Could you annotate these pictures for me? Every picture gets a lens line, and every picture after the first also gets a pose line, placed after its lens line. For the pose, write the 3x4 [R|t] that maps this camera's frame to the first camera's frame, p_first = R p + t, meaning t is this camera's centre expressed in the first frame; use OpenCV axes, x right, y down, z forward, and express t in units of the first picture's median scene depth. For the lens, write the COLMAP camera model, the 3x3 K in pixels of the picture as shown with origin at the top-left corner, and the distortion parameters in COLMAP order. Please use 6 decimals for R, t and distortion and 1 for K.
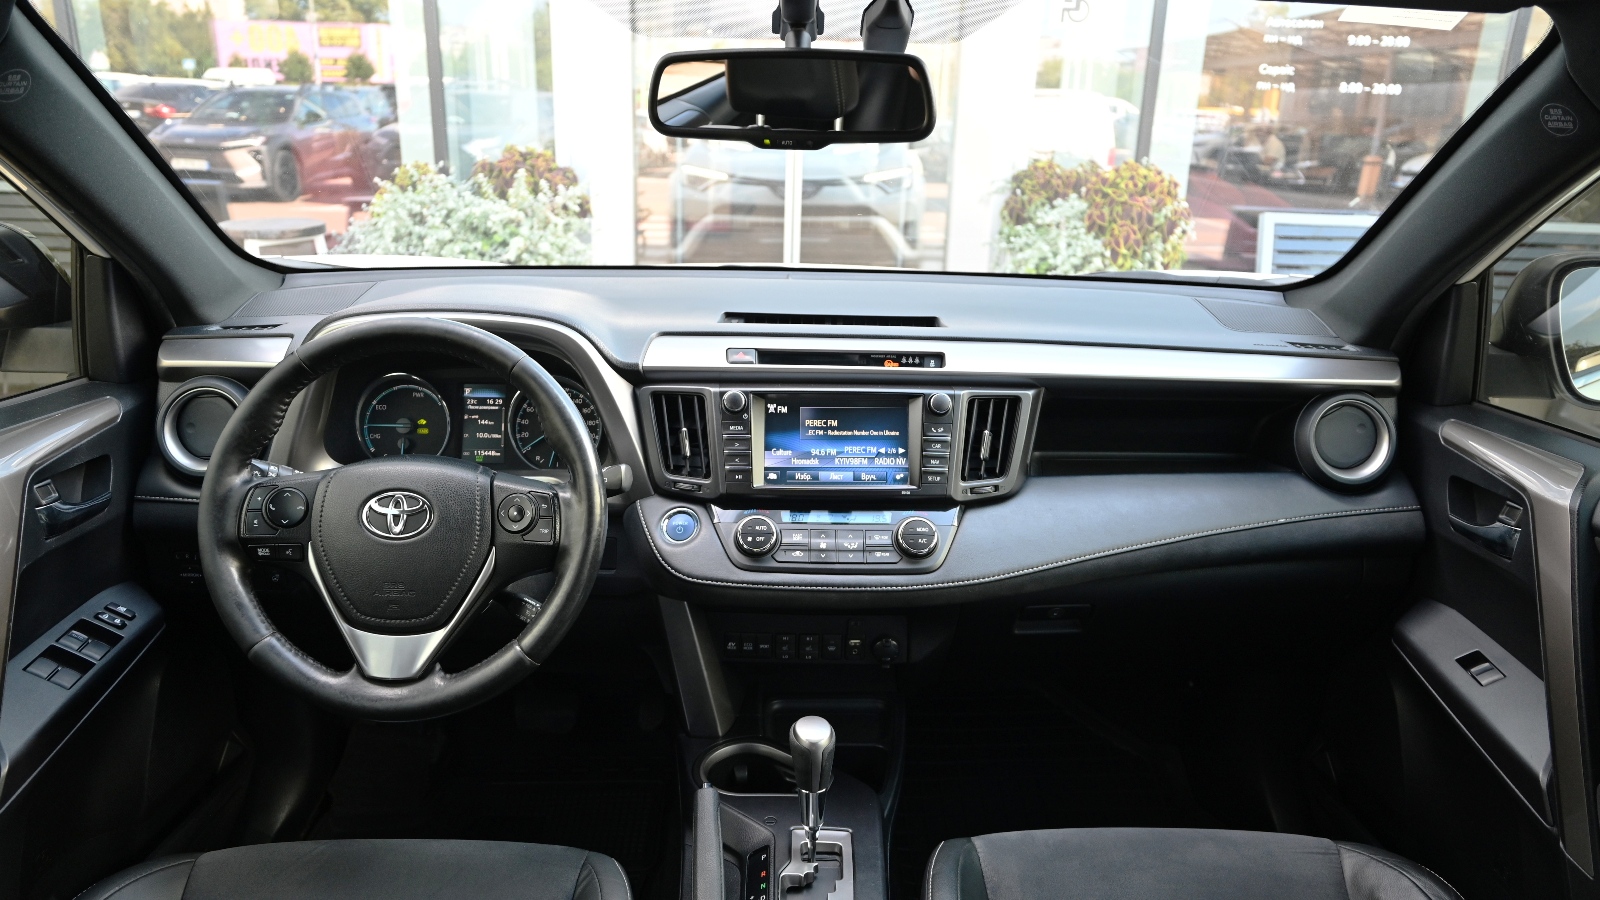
lens RADIAL K [[1158.3, 0, 798.3], [0, 1158.3, 447.2], [0, 0, 1]] dist [0.007017, 0.001259]
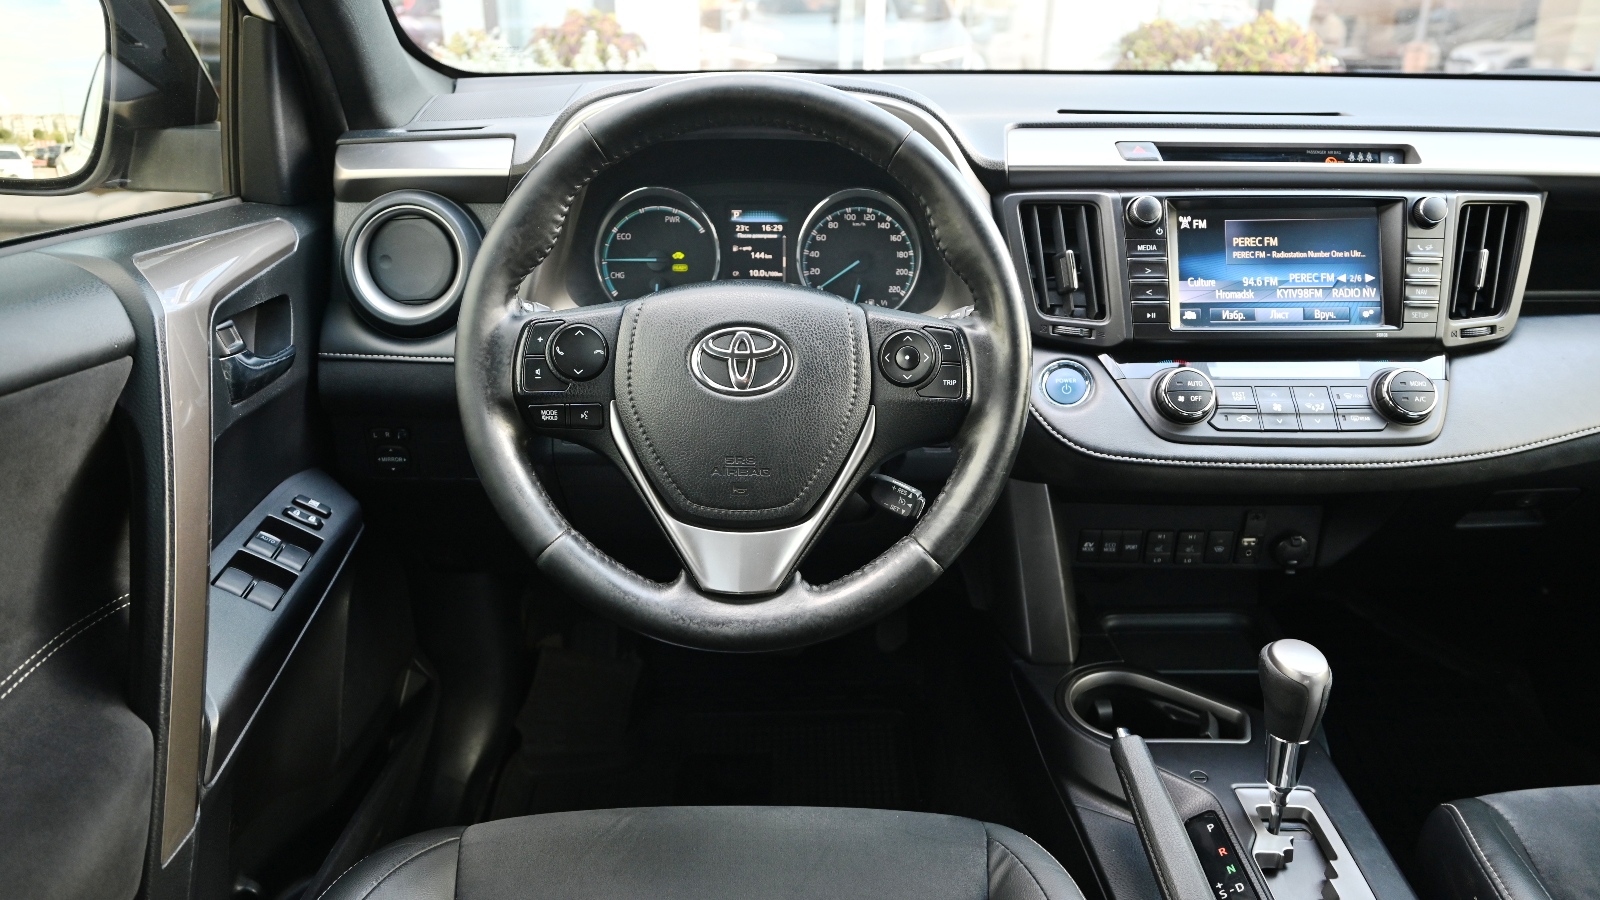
lens RADIAL K [[1182.1, 0, 811.8], [0, 1182.1, 460.0], [0, 0, 1]] dist [0.006313, 0.007322]
pose [[0.999880, -0.009439, -0.012266, -0.252744], [0.010496, 0.995963, 0.089151, 0.047027], [0.011375, -0.089269, 0.995943, 0.246874]]
